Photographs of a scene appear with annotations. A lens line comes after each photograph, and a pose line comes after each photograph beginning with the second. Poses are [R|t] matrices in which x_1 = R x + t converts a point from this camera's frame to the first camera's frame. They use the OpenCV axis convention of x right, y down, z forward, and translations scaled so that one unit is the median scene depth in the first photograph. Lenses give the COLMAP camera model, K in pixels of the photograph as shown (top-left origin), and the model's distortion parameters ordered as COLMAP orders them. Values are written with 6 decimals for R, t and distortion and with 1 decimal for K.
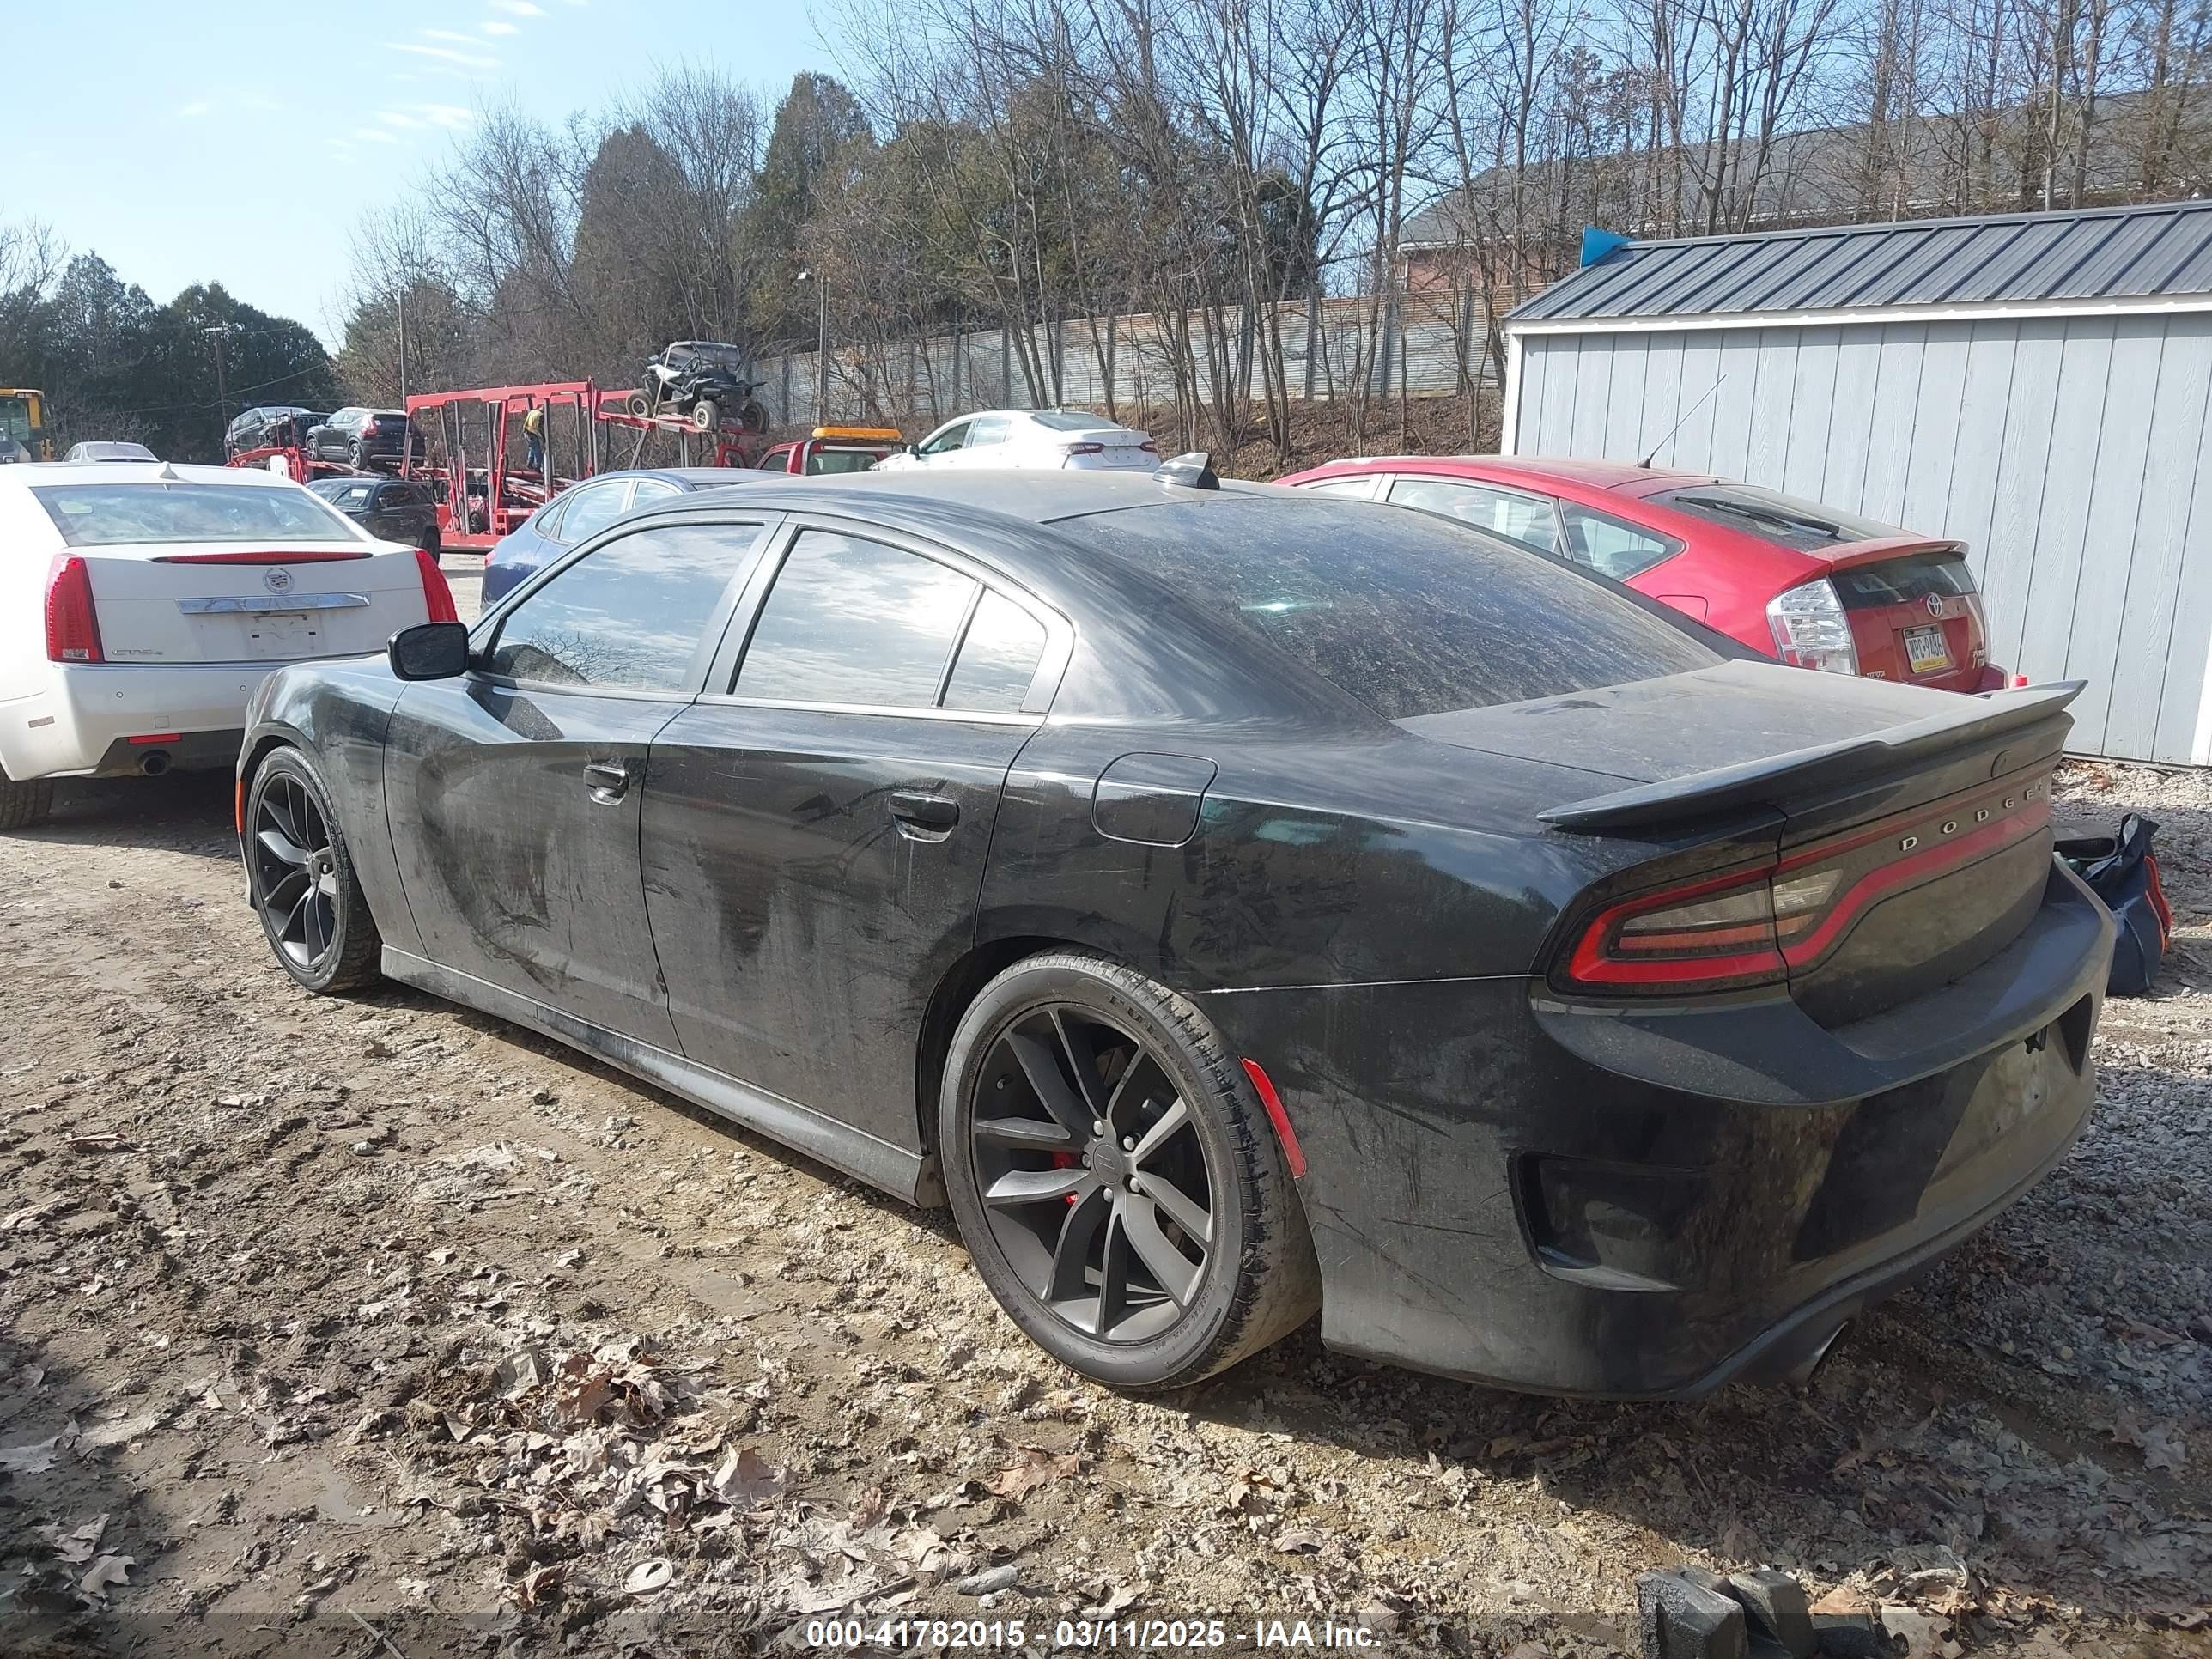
lens RADIAL K [[1757.8, 0, 1106.0], [0, 1757.8, 829.5], [0, 0, 1]] dist [0.017688, -0.006770]
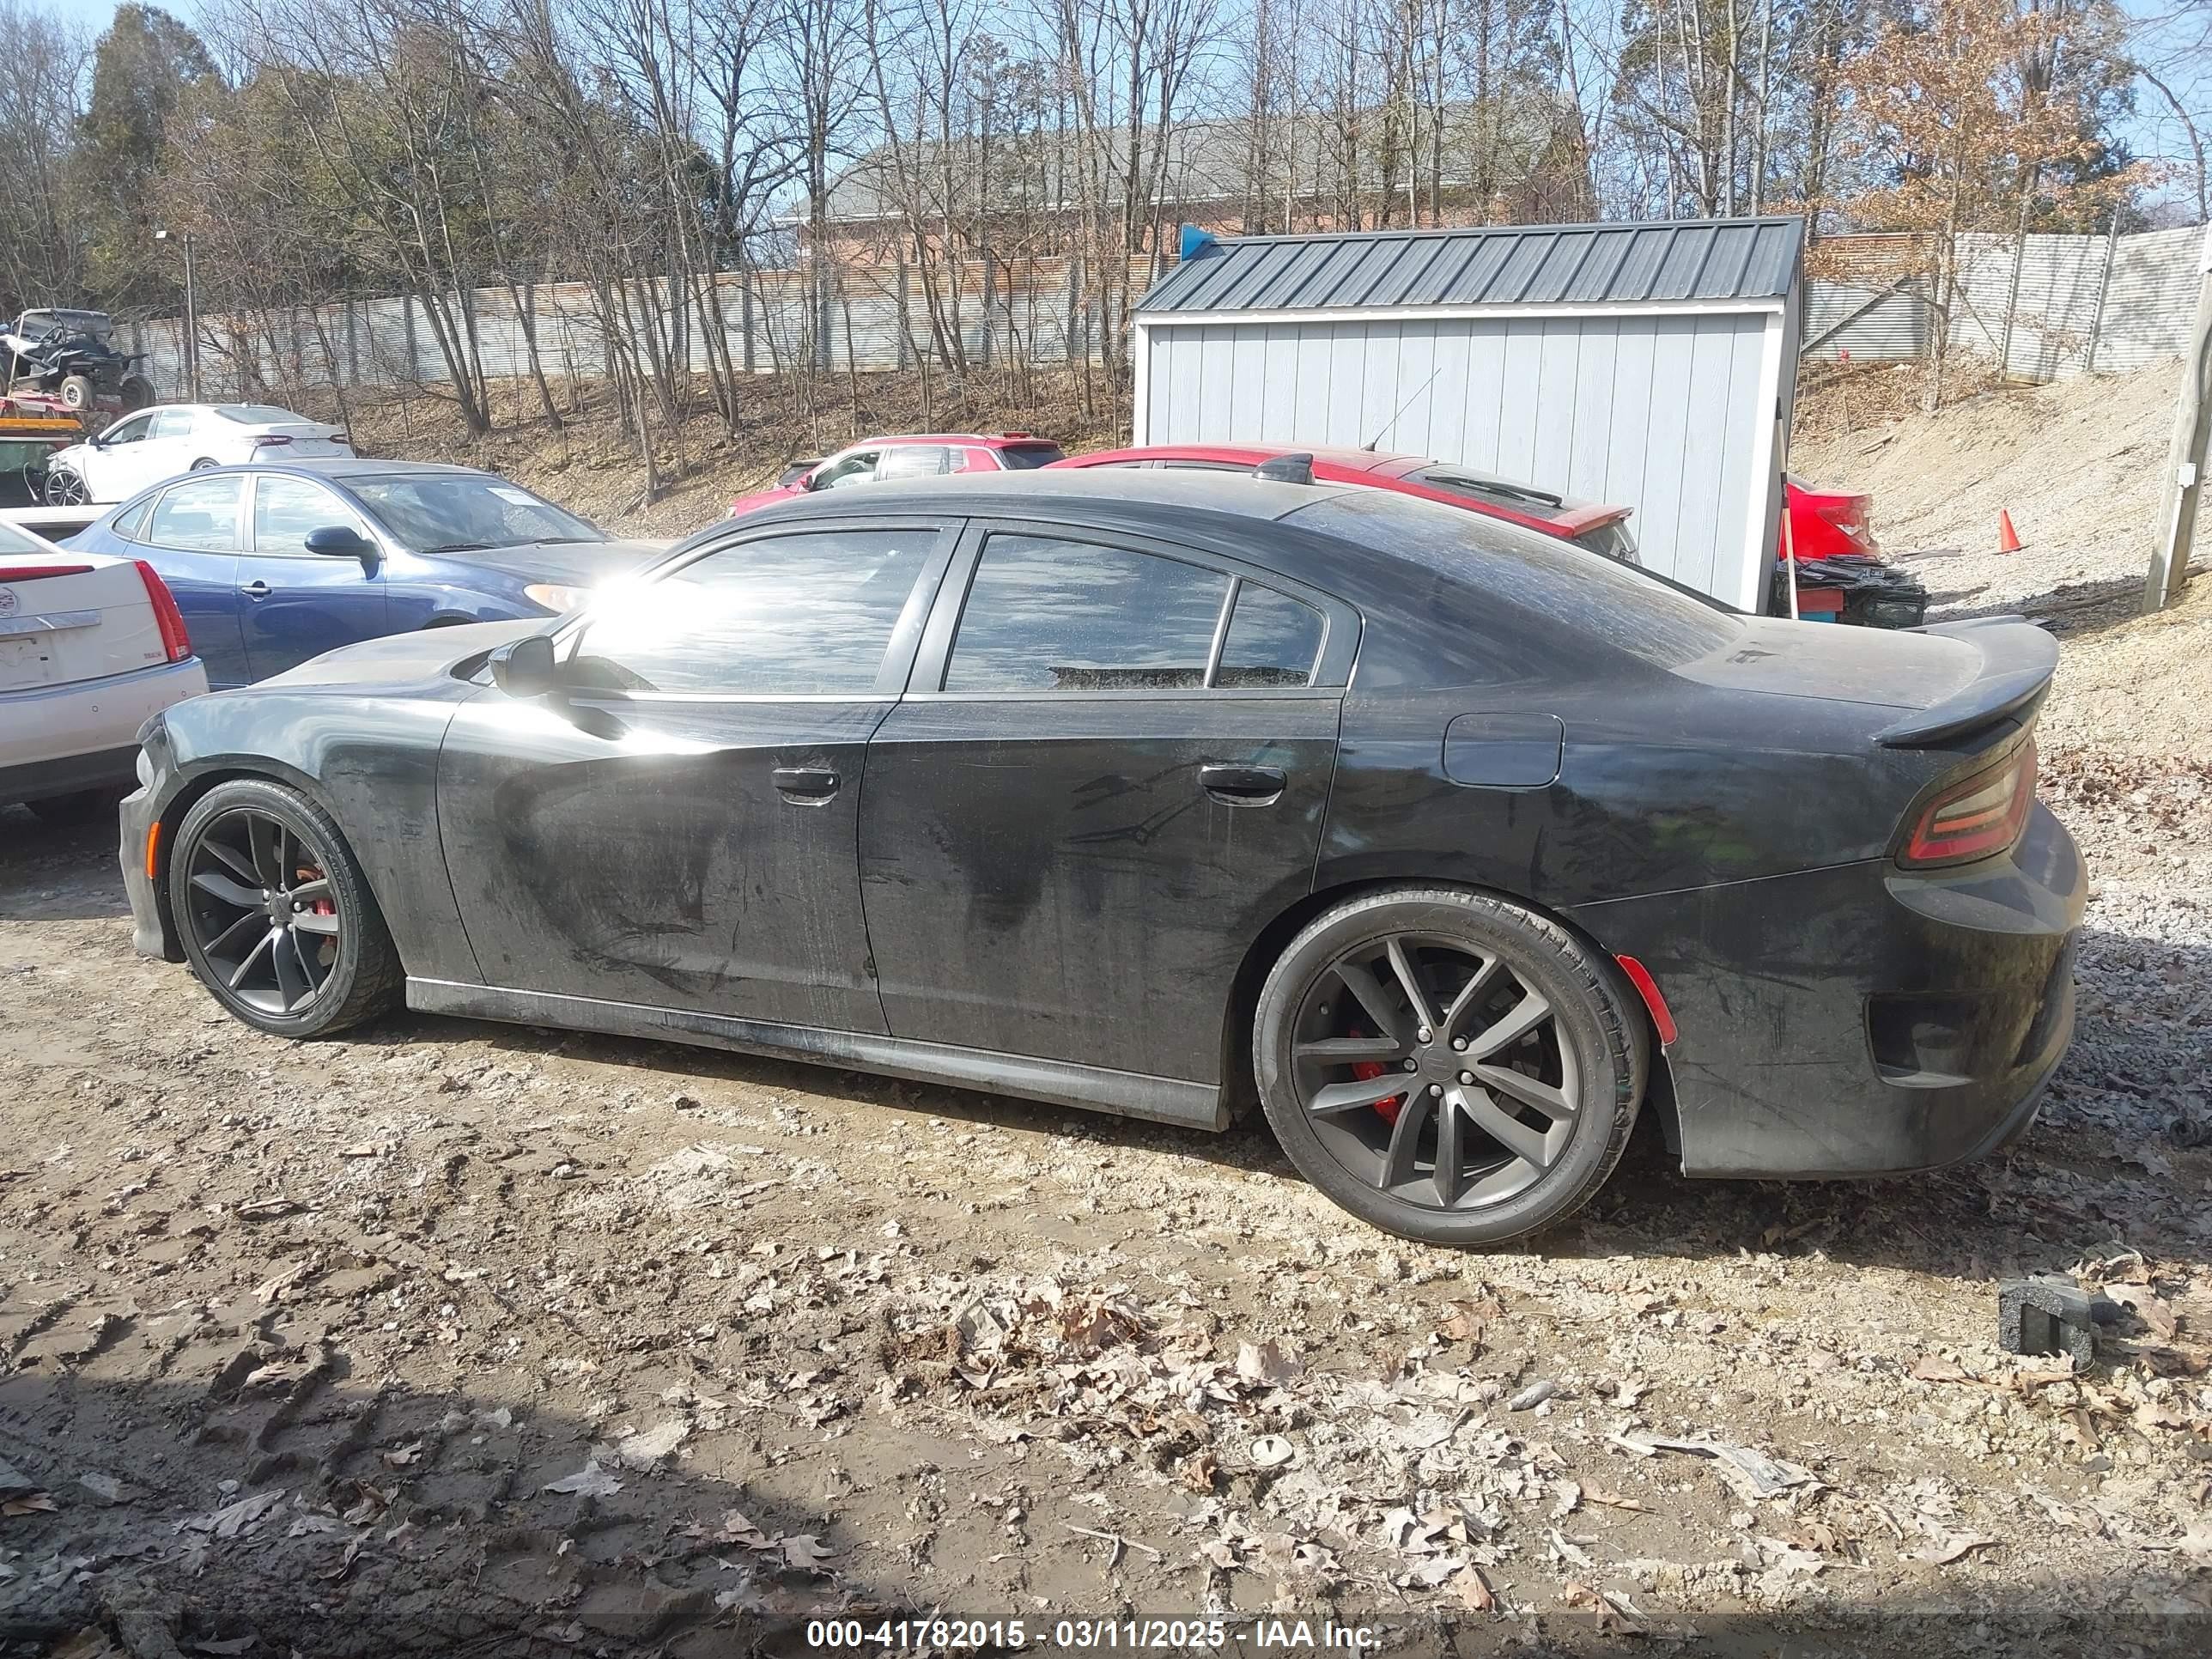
lens RADIAL K [[1731.6, 0, 1112.6], [0, 1731.6, 836.9], [0, 0, 1]] dist [0.062887, -0.096558]
pose [[0.941707, -0.088962, 0.324458, -0.331288], [0.081600, 0.996006, 0.036253, -0.013016], [-0.326387, -0.007664, 0.945205, -0.020352]]
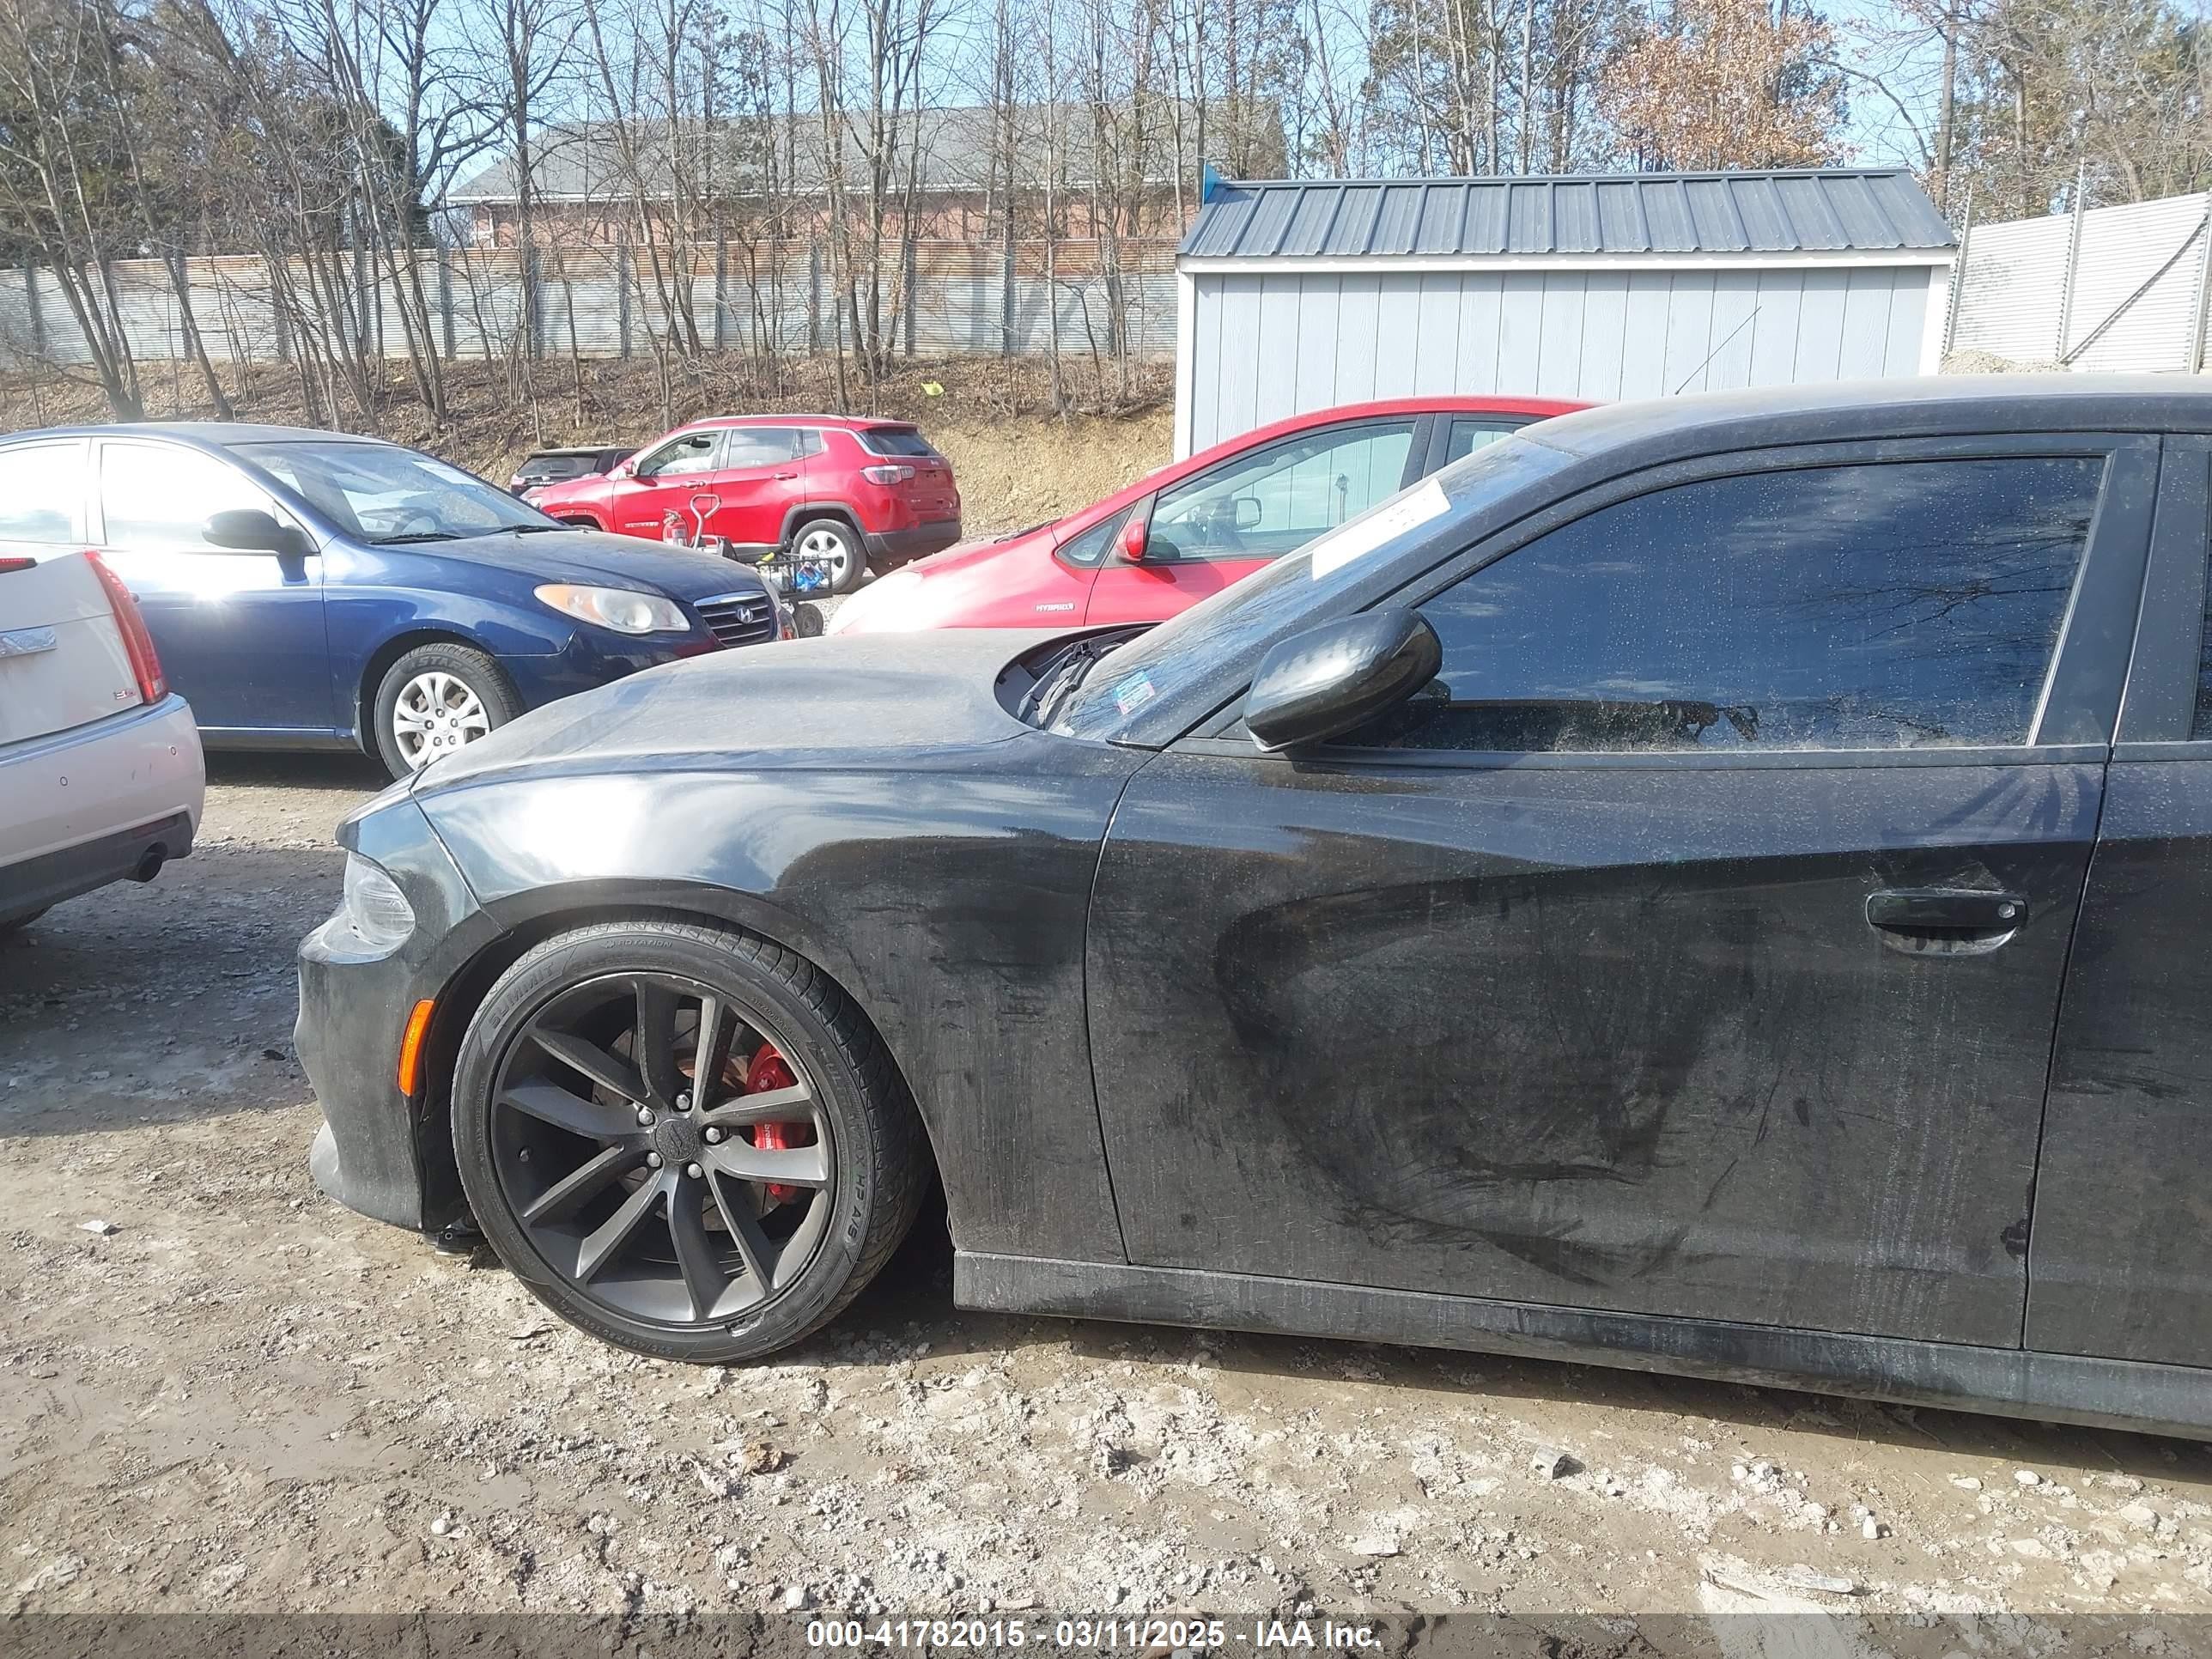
lens RADIAL K [[1714.8, 0, 1108.1], [0, 1714.8, 861.6], [0, 0, 1]] dist [0.019360, -0.004278]
pose [[0.862581, -0.128686, 0.489280, -0.582714], [0.109383, 0.991672, 0.067984, -0.082863], [-0.493954, -0.005122, 0.869473, 0.484149]]
